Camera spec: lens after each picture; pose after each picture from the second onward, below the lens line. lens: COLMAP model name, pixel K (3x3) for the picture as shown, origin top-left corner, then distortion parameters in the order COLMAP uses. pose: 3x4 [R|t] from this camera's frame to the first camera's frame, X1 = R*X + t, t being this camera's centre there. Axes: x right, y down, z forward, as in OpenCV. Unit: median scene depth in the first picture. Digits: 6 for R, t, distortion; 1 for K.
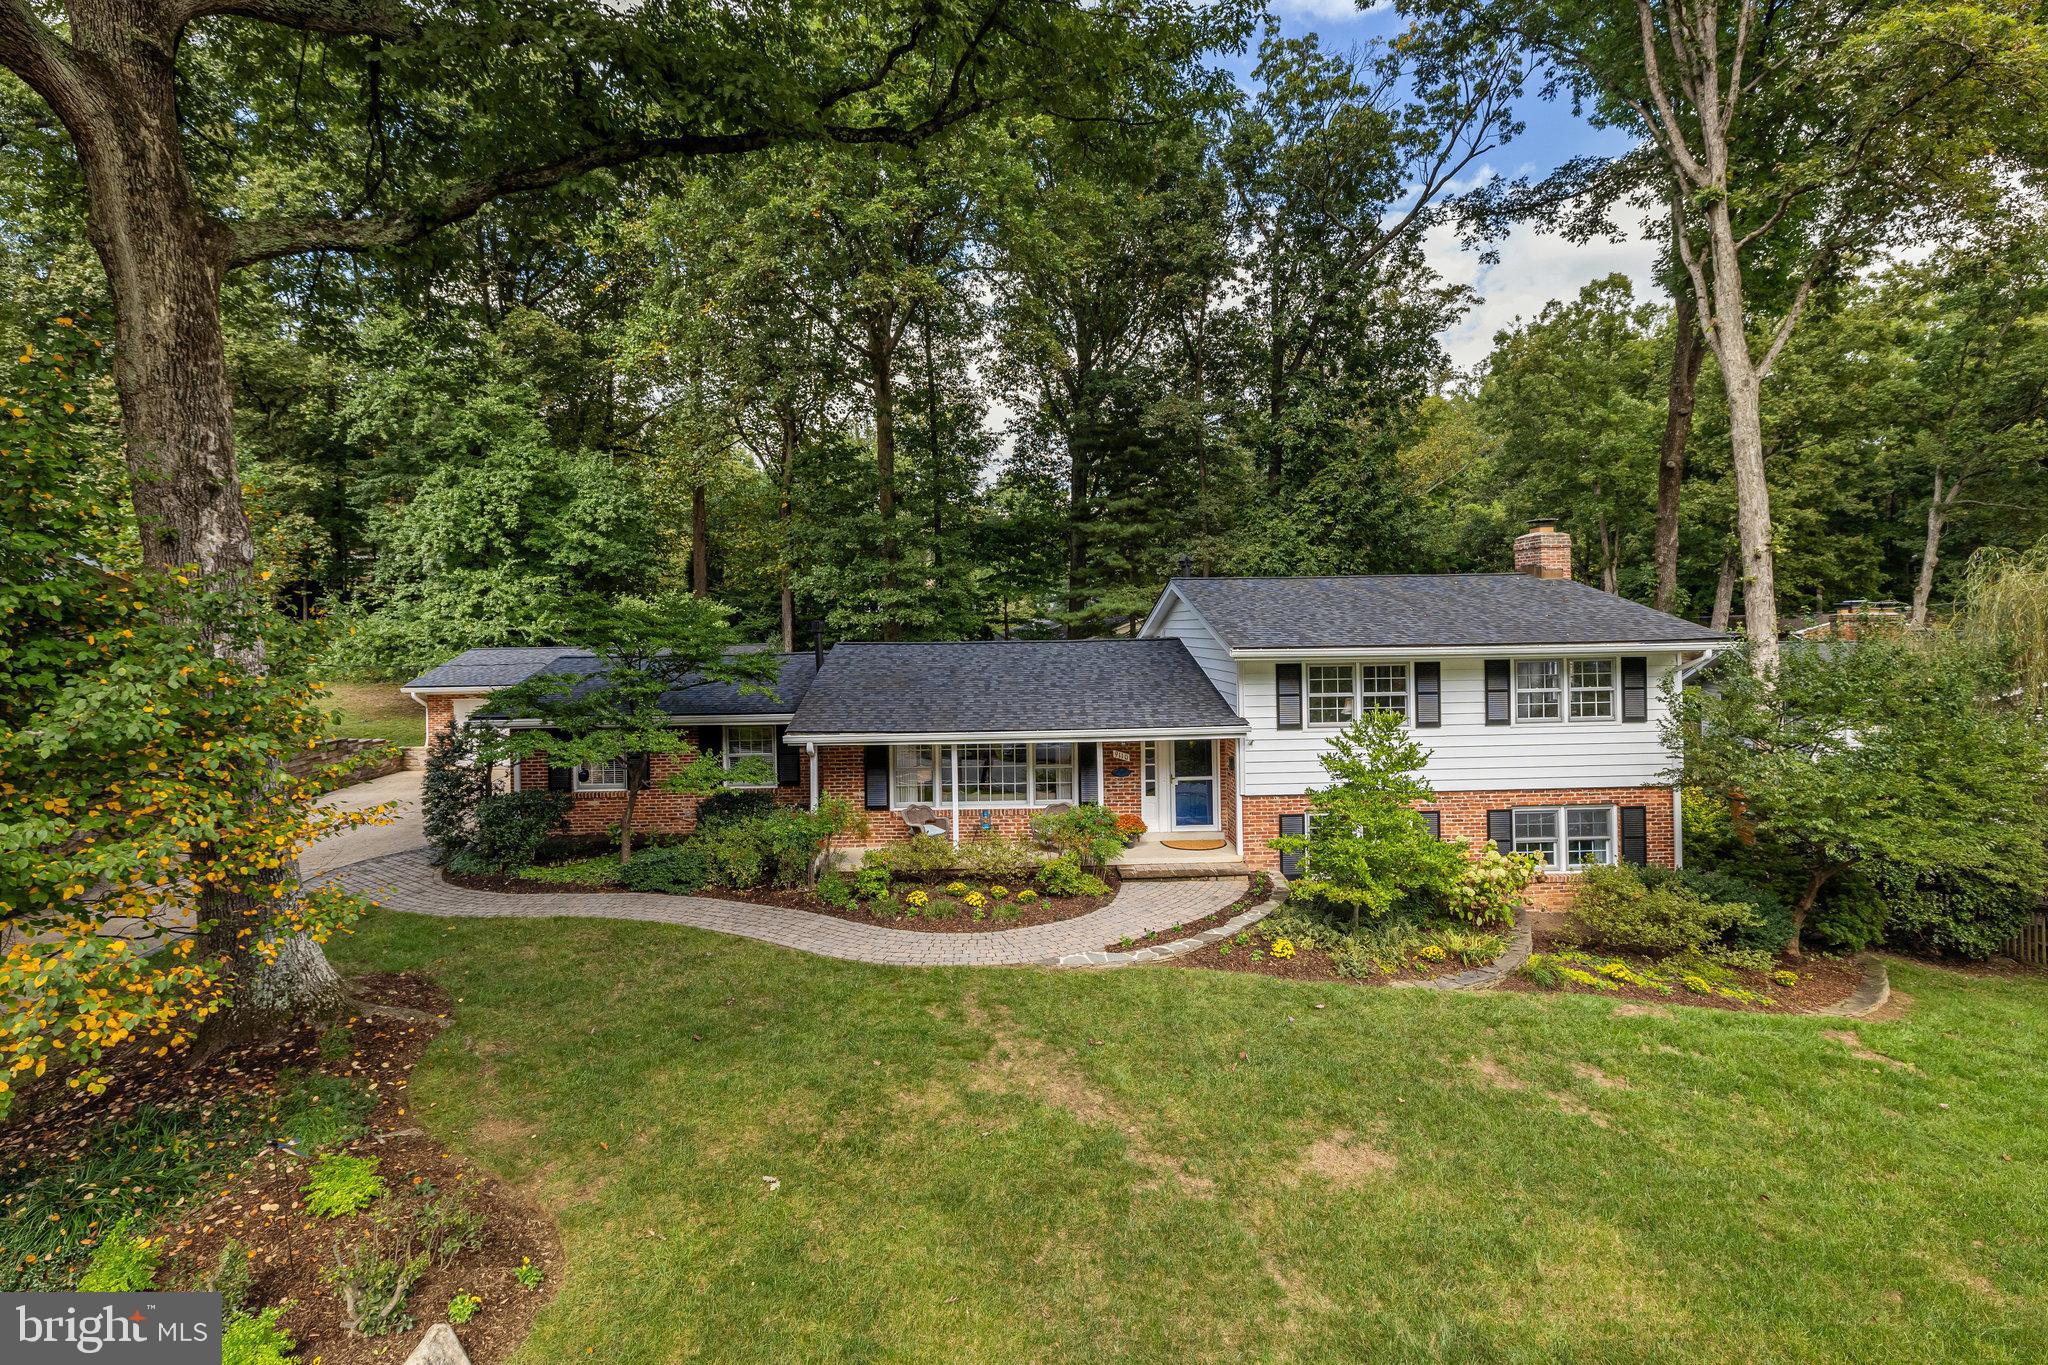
lens RADIAL K [[984.8, 0, 1007.2], [0, 984.8, 655.7], [0, 0, 1]] dist [0.001528, 0.000344]
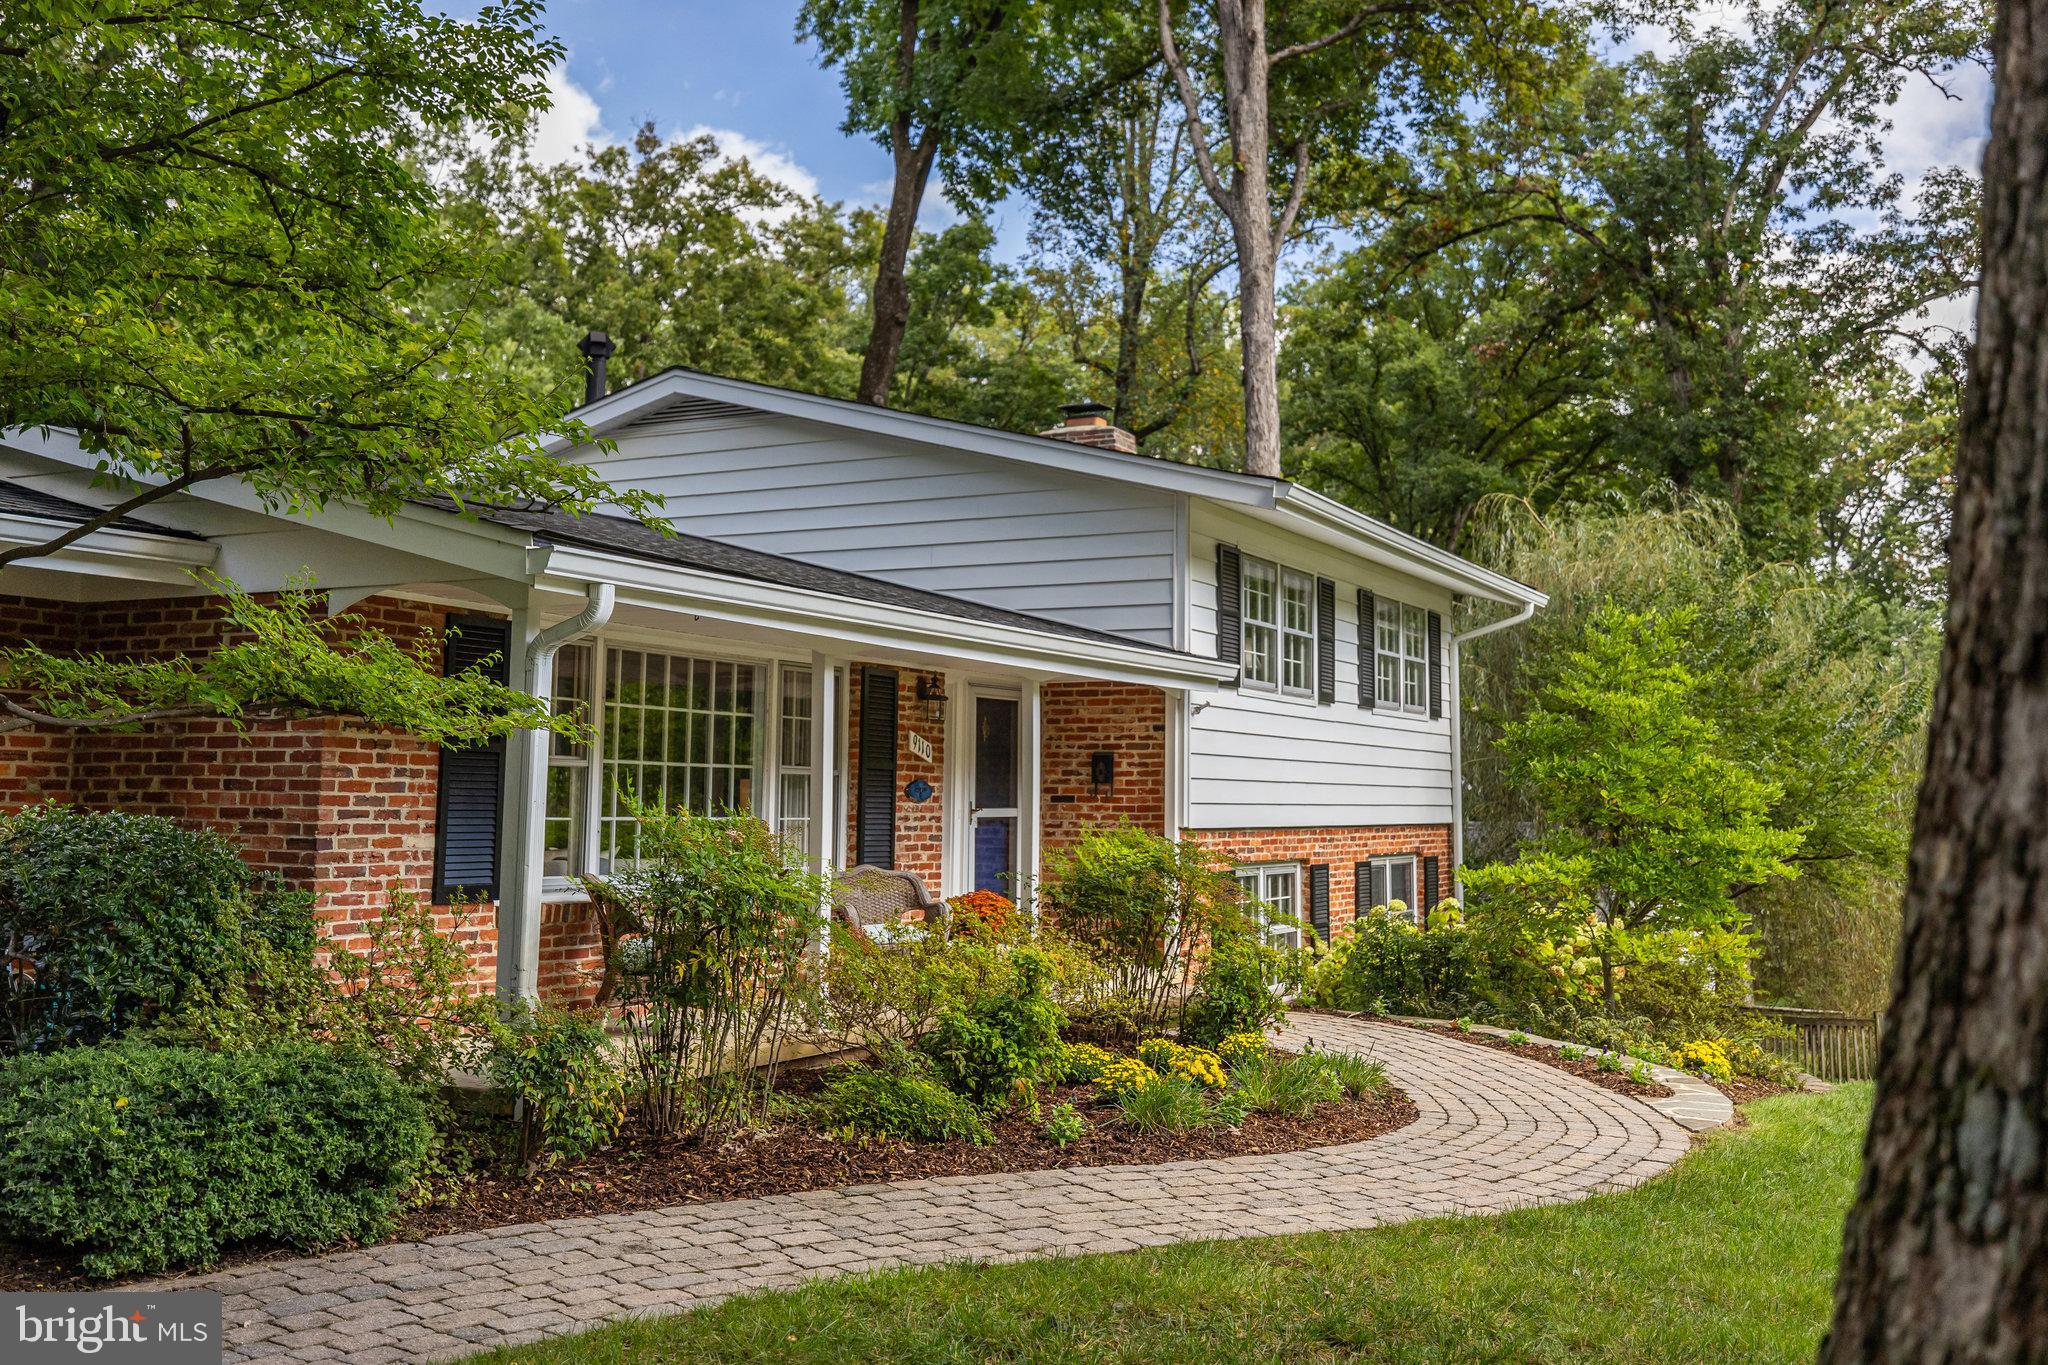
lens RADIAL K [[1921.5, 0, 1024.0], [0, 1921.5, 682.5], [0, 0, 1]] dist [0.003748, 0.002814]
pose [[0.502915, 0.075346, 0.861046, -0.520792], [-0.001420, 0.996264, -0.086349, 0.145161], [-0.864335, 0.042204, 0.501143, 0.609011]]
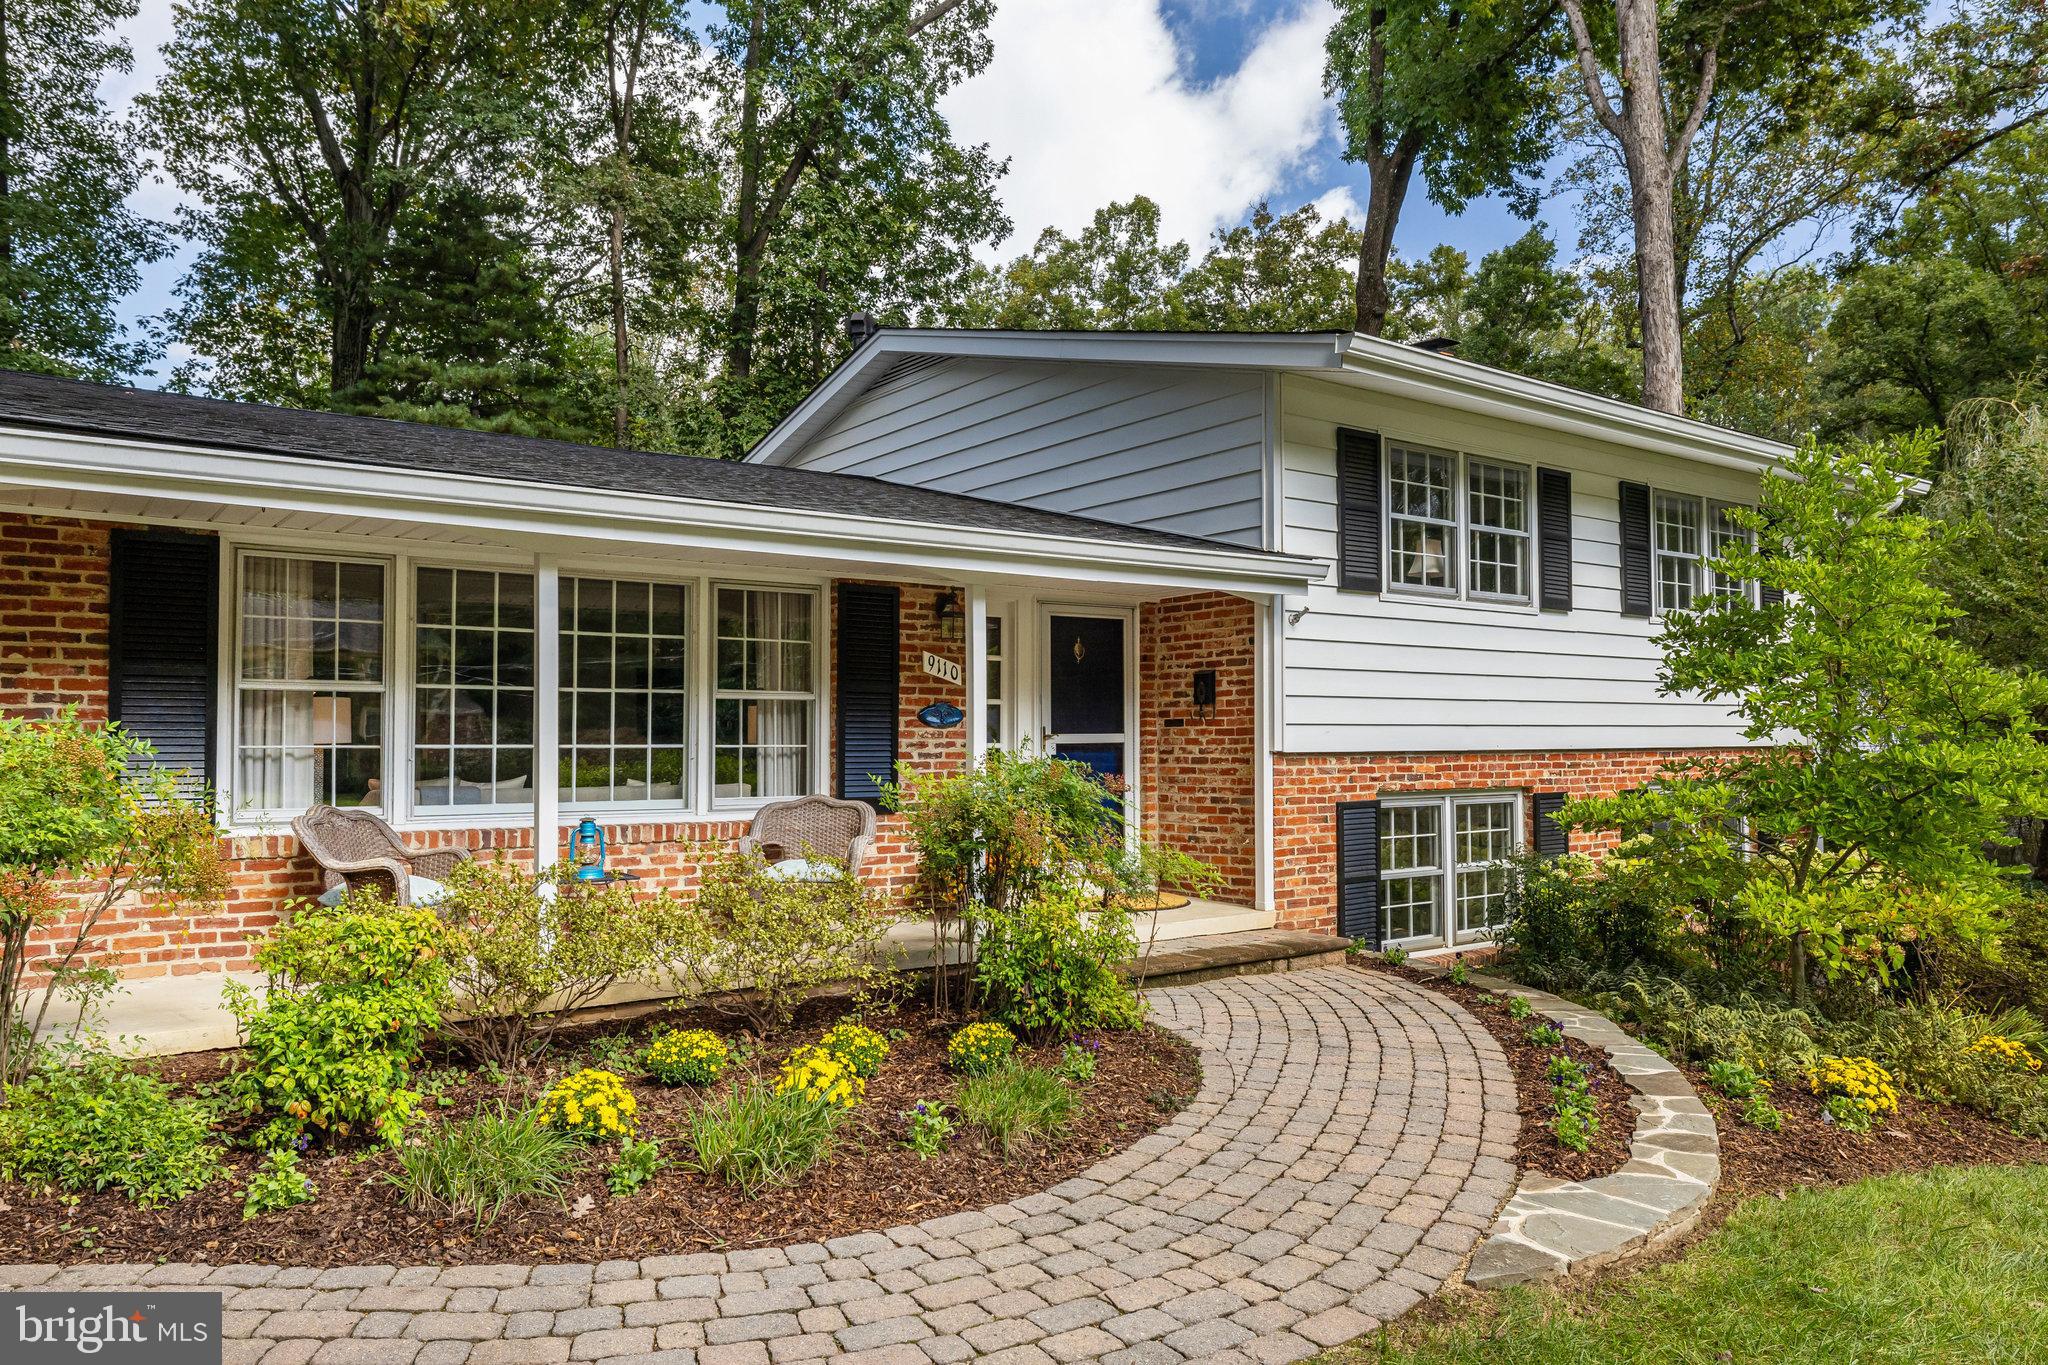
lens RADIAL K [[1417.0, 0, 1020.4], [0, 1417.0, 724.5], [0, 0, 1]] dist [0.003703, -0.009280]
pose [[0.825272, 0.019693, 0.564393, -0.151652], [0.002227, 0.999271, -0.038123, 0.145732], [-0.564732, 0.032719, 0.824626, 0.578726]]
